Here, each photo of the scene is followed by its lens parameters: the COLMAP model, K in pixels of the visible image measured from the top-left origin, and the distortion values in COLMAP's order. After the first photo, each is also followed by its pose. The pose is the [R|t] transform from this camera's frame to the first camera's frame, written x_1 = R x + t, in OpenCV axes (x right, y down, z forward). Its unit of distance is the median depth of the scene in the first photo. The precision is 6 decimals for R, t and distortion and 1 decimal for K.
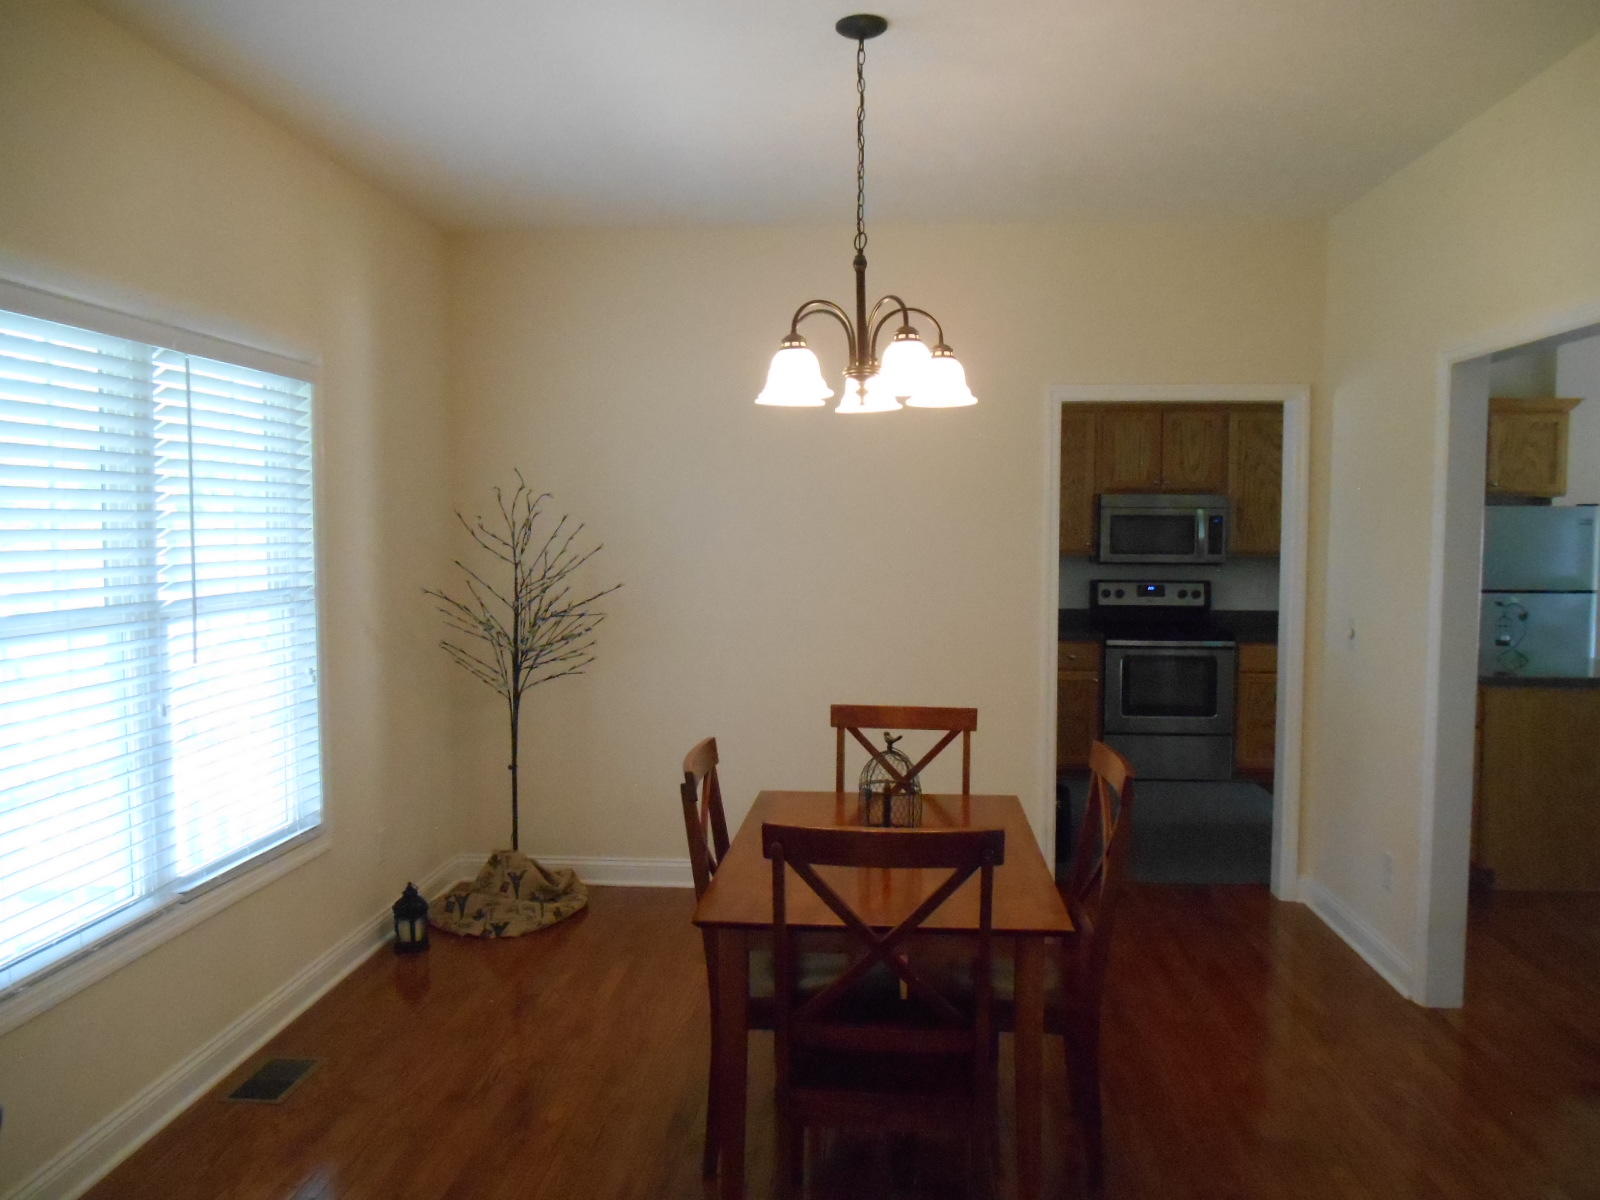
lens RADIAL K [[1230.7, 0, 800.0], [0, 1230.7, 600.0], [0, 0, 1]] dist [-0.012039, -0.004889]
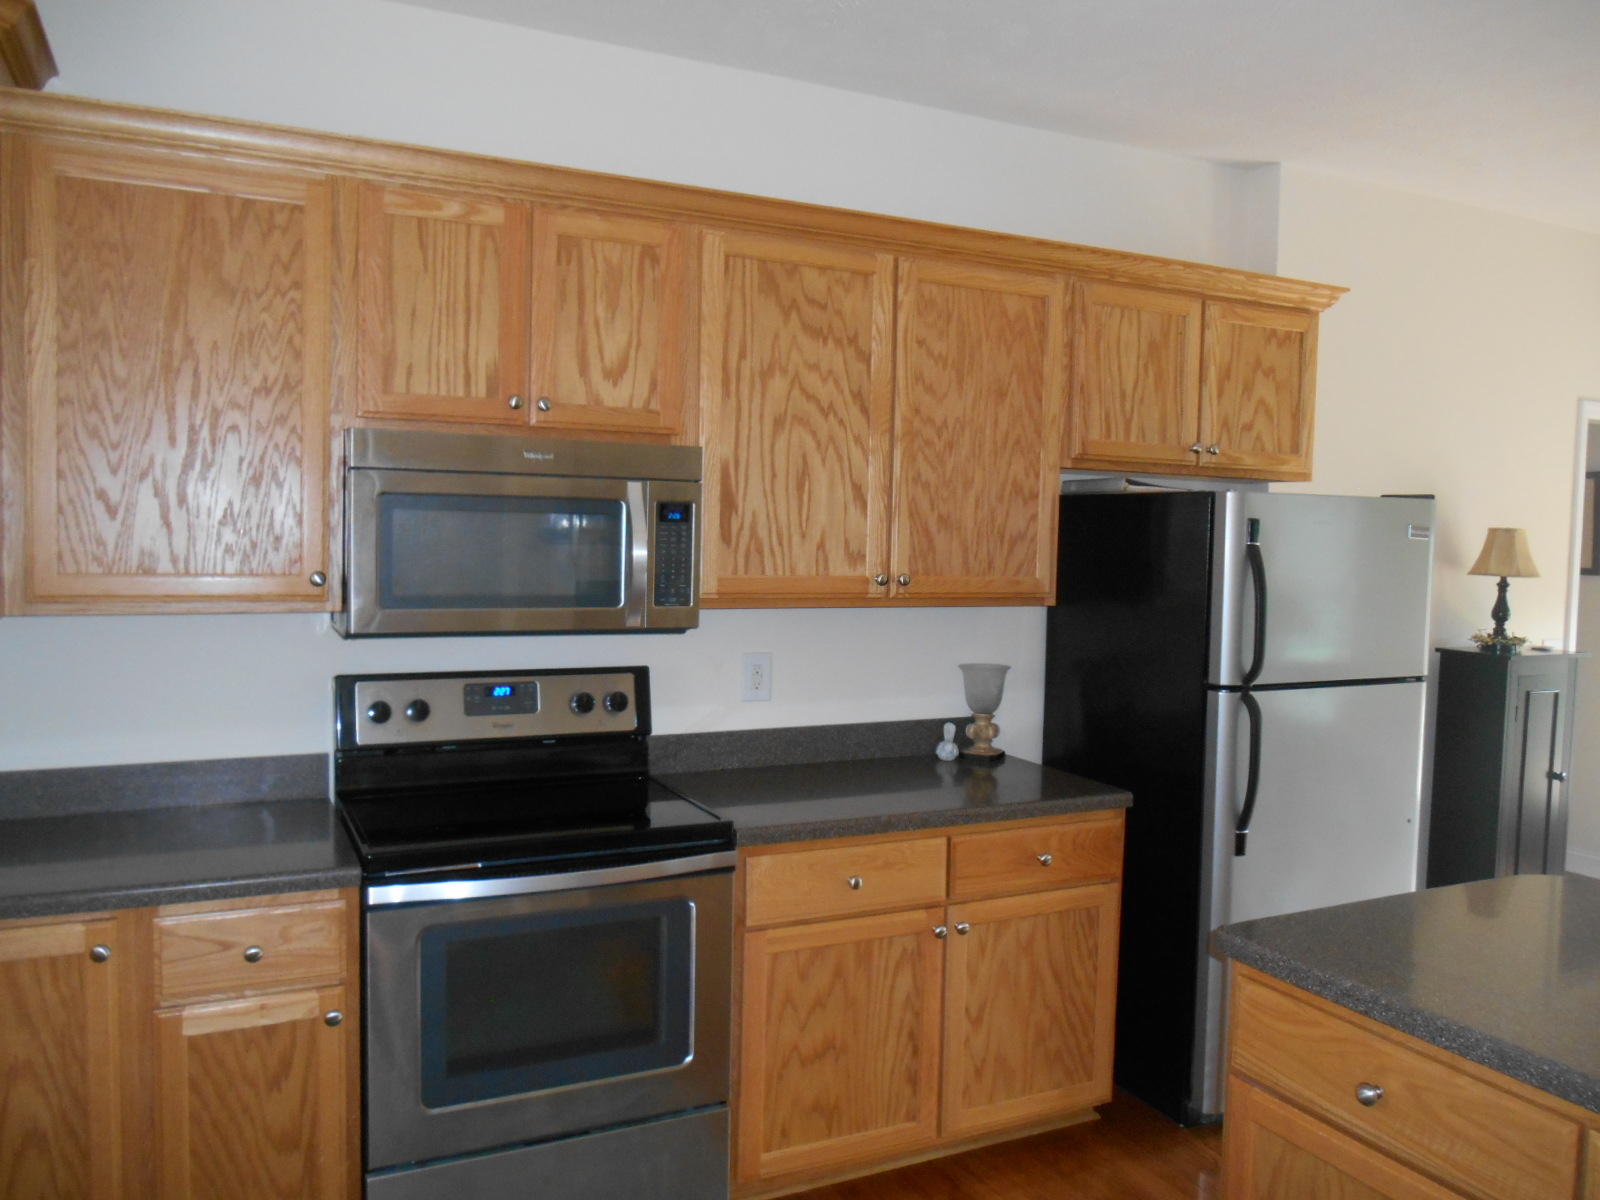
lens RADIAL K [[1230.7, 0, 800.0], [0, 1230.7, 600.0], [0, 0, 1]] dist [-0.012039, -0.004889]
pose [[0.868547, -0.012214, 0.495456, 0.185242], [0.011603, 0.999923, 0.004310, -0.039197], [-0.495470, 0.002005, 0.868622, 0.651786]]
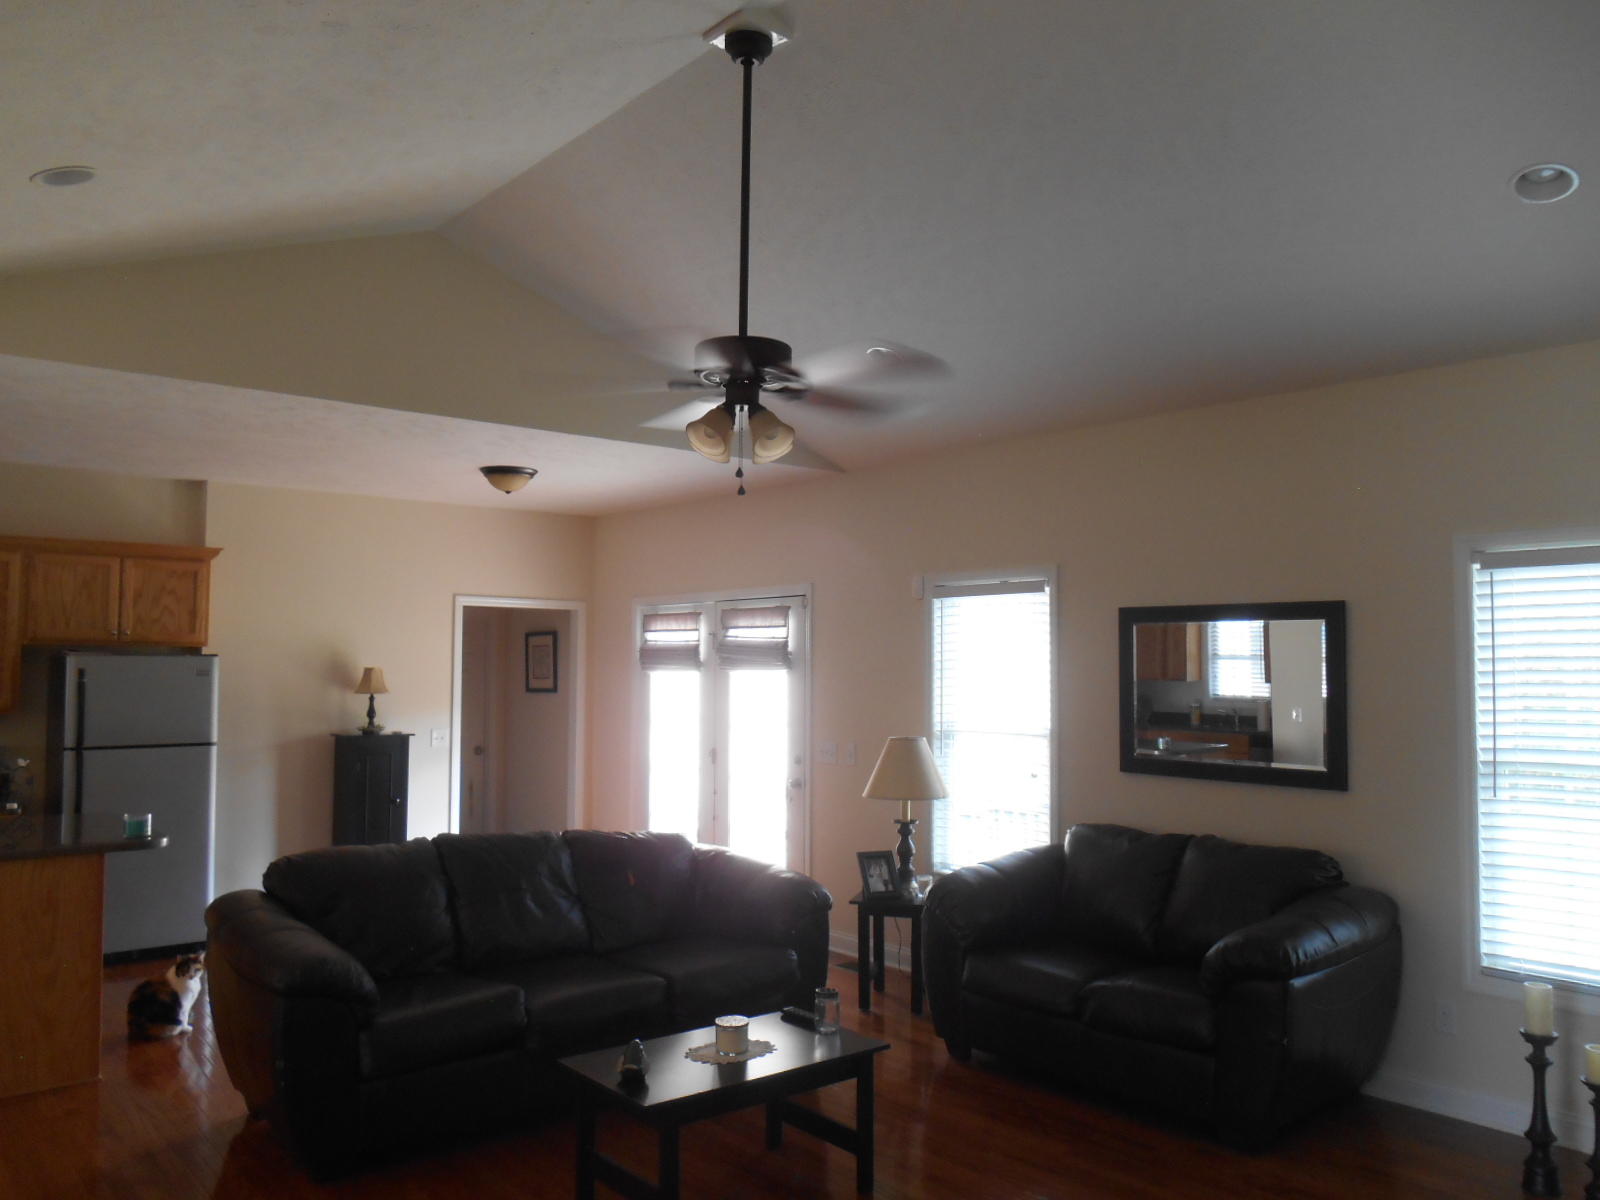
lens RADIAL K [[1230.7, 0, 800.0], [0, 1230.7, 600.0], [0, 0, 1]] dist [-0.012039, -0.004889]
pose [[0.722060, 0.035249, 0.690932, 0.282607], [0.047770, 0.993777, -0.100621, 0.000051], [-0.690179, 0.105660, 0.715883, -0.036227]]
